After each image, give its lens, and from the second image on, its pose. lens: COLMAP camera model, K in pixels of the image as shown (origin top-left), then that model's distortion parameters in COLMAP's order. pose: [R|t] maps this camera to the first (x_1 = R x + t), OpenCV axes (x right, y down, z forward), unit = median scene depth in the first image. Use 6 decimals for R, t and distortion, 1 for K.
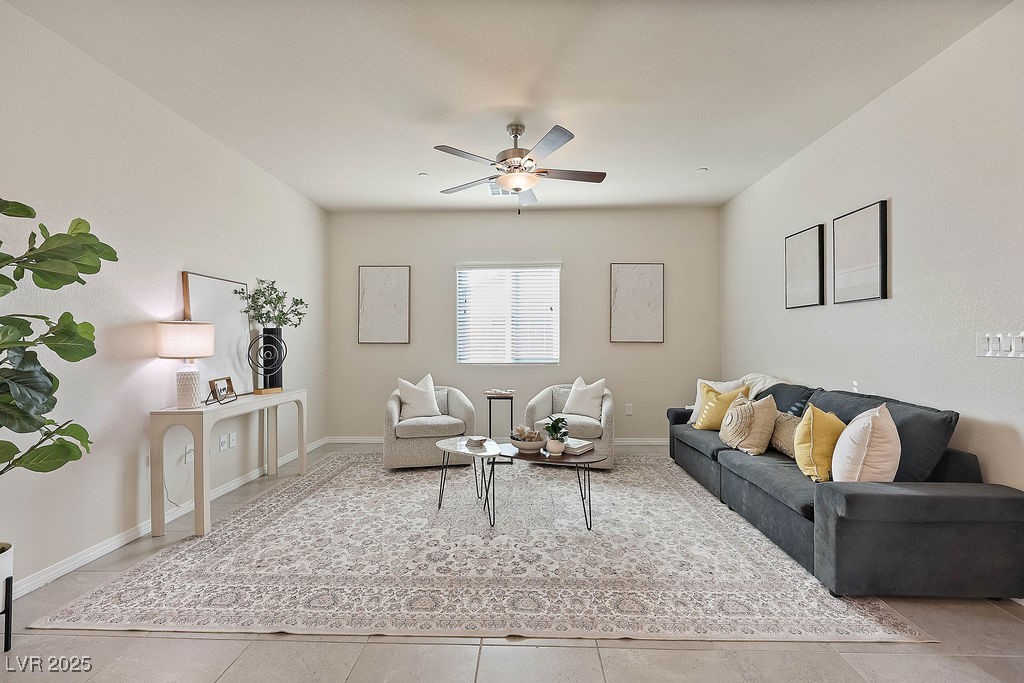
lens RADIAL K [[414.5, 0, 517.1], [0, 414.5, 341.5], [0, 0, 1]] dist [-0.000581, -0.000398]
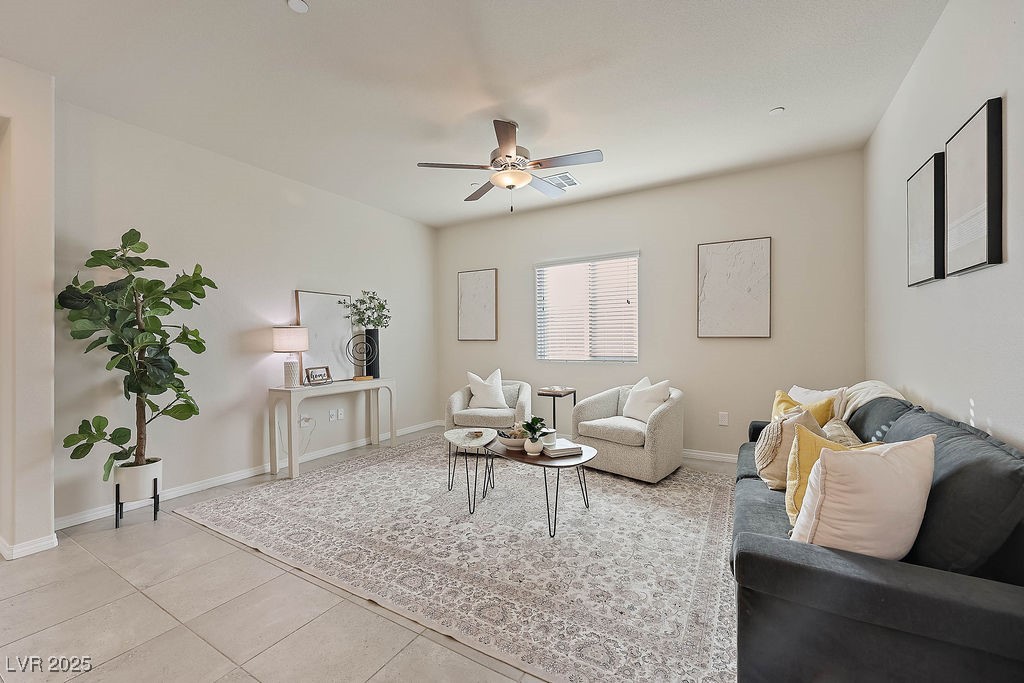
lens RADIAL K [[414.5, 0, 509.8], [0, 414.5, 344.7], [0, 0, 1]] dist [-0.000581, -0.000398]
pose [[0.874739, 0.000273, -0.484594, 0.503501], [0.007950, 0.999857, 0.014914, -0.000629], [0.484529, -0.016899, 0.874612, 0.120842]]
